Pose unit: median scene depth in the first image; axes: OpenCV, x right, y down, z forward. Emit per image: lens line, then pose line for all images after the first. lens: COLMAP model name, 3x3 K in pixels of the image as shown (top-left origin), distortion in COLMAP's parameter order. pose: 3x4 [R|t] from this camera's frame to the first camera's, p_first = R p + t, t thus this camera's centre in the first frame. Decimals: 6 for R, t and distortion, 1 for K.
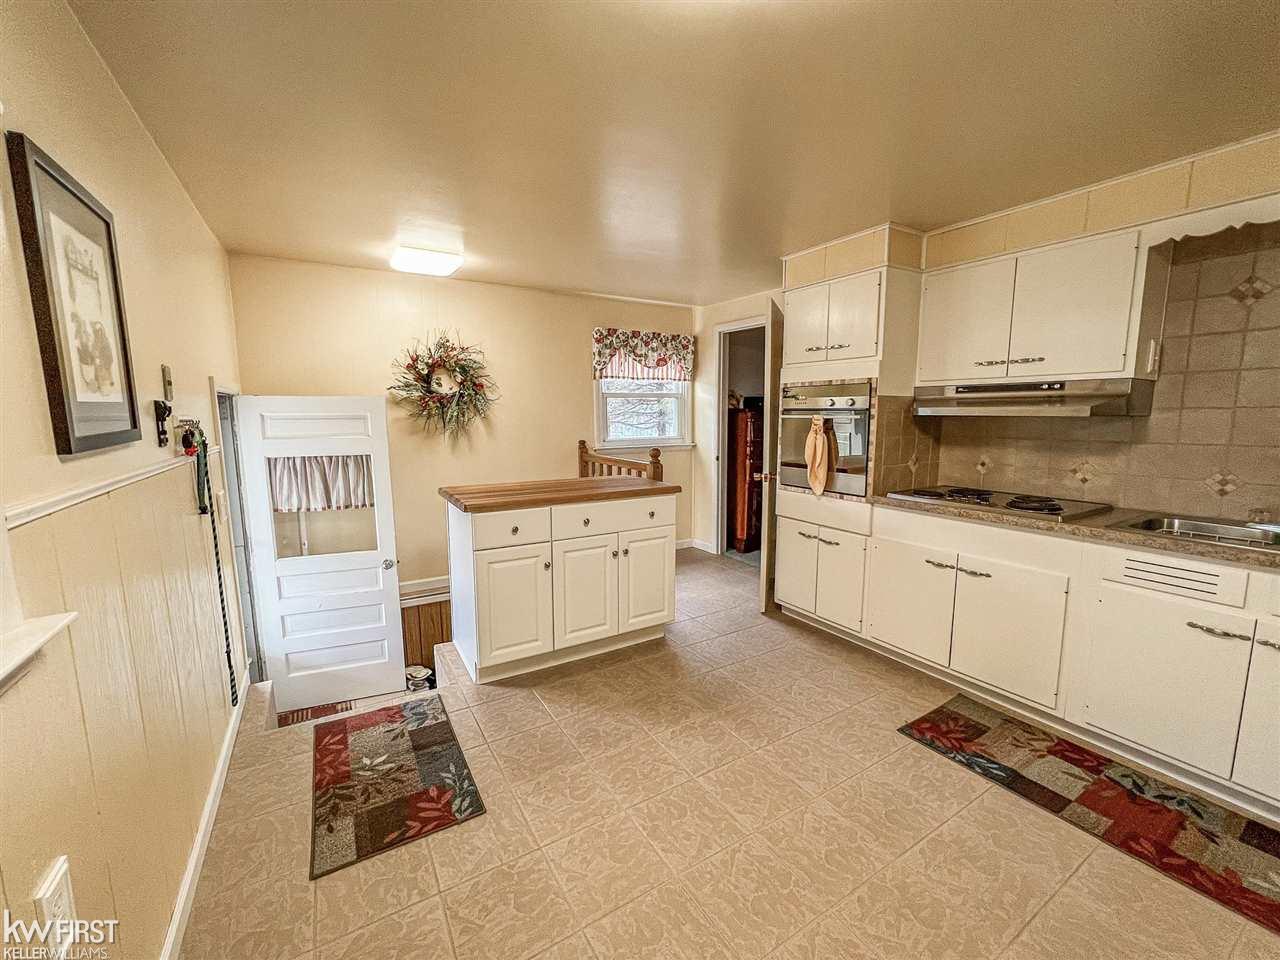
lens RADIAL K [[523.5, 0, 638.6], [0, 523.5, 482.8], [0, 0, 1]] dist [-0.015442, 0.003422]
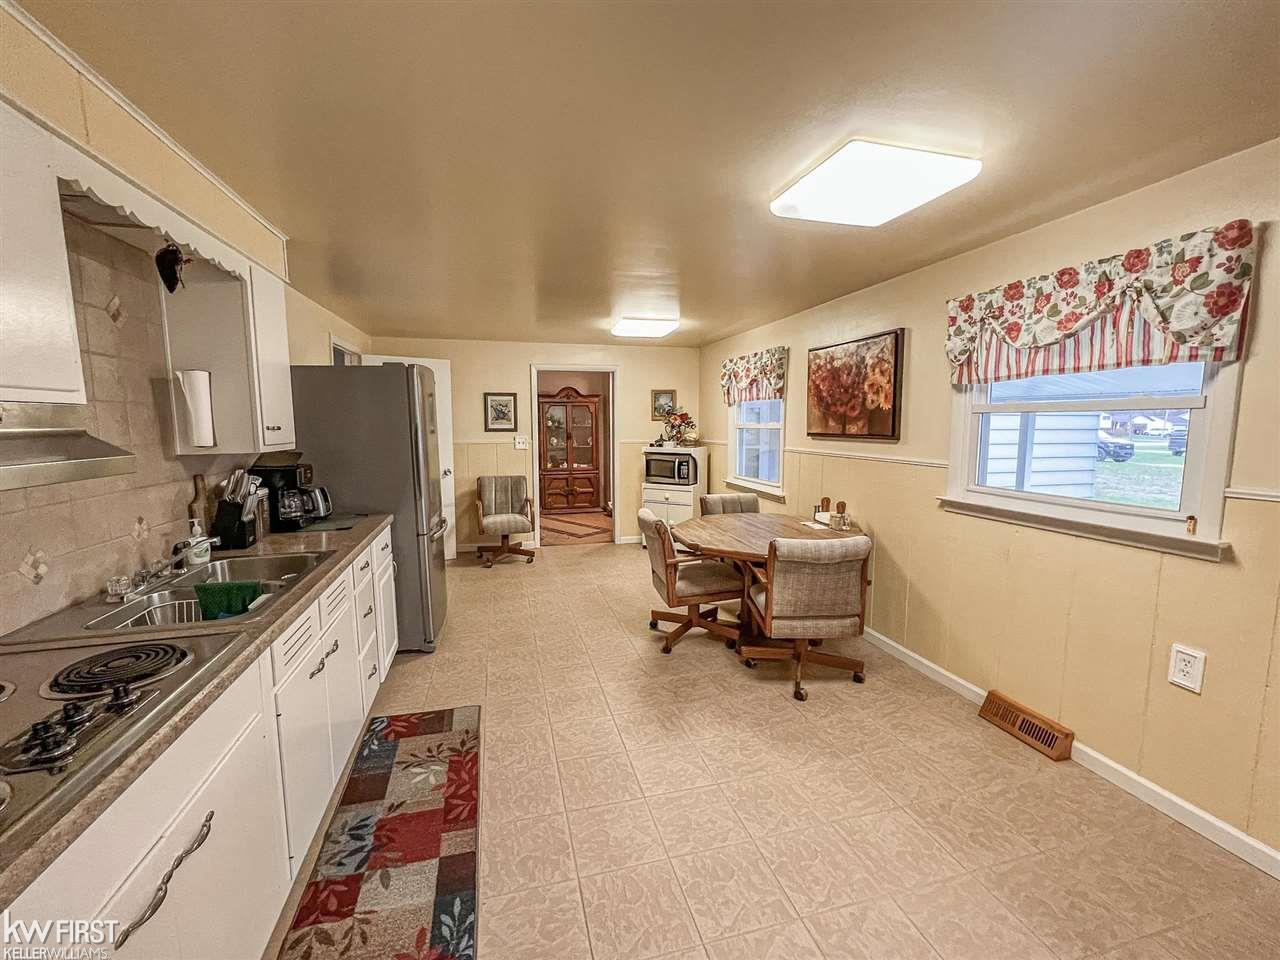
lens RADIAL K [[543.2, 0, 632.5], [0, 543.2, 482.5], [0, 0, 1]] dist [0.002454, 0.000497]
pose [[-0.954086, -0.024811, 0.298504, 0.149554], [0.050078, 0.969325, 0.240626, -0.190221], [-0.295317, 0.244527, -0.923577, 1.128070]]
